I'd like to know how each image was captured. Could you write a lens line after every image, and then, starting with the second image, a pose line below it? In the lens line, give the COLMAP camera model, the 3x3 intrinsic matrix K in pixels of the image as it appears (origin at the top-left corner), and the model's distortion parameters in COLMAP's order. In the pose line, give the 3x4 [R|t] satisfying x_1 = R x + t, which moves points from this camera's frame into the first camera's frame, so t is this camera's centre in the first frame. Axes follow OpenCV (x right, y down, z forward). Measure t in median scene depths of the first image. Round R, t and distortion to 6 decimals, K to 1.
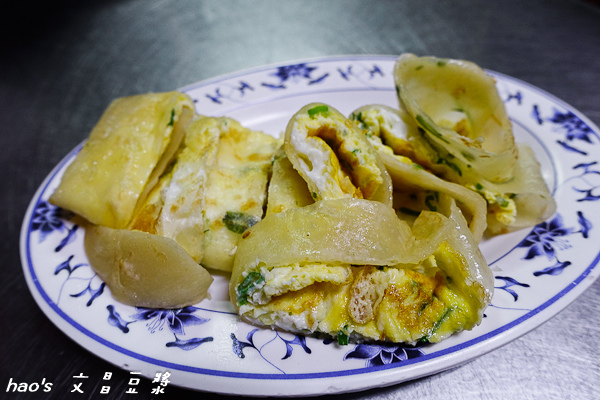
lens RADIAL K [[413.2, 0, 302.1], [0, 413.2, 204.8], [0, 0, 1]] dist [-0.011743, -0.000155]
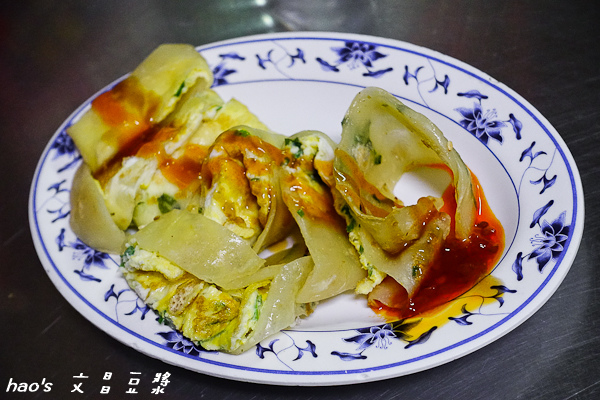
lens RADIAL K [[1238.5, 0, 300.1], [0, 1238.5, 199.8], [0, 0, 1]] dist [0.008065, 0.000000]
pose [[0.751200, 0.365880, -0.549391, 2.146795], [-0.290768, 0.930634, 0.222202, -0.900266], [0.592582, -0.007173, 0.805479, -1.659757]]
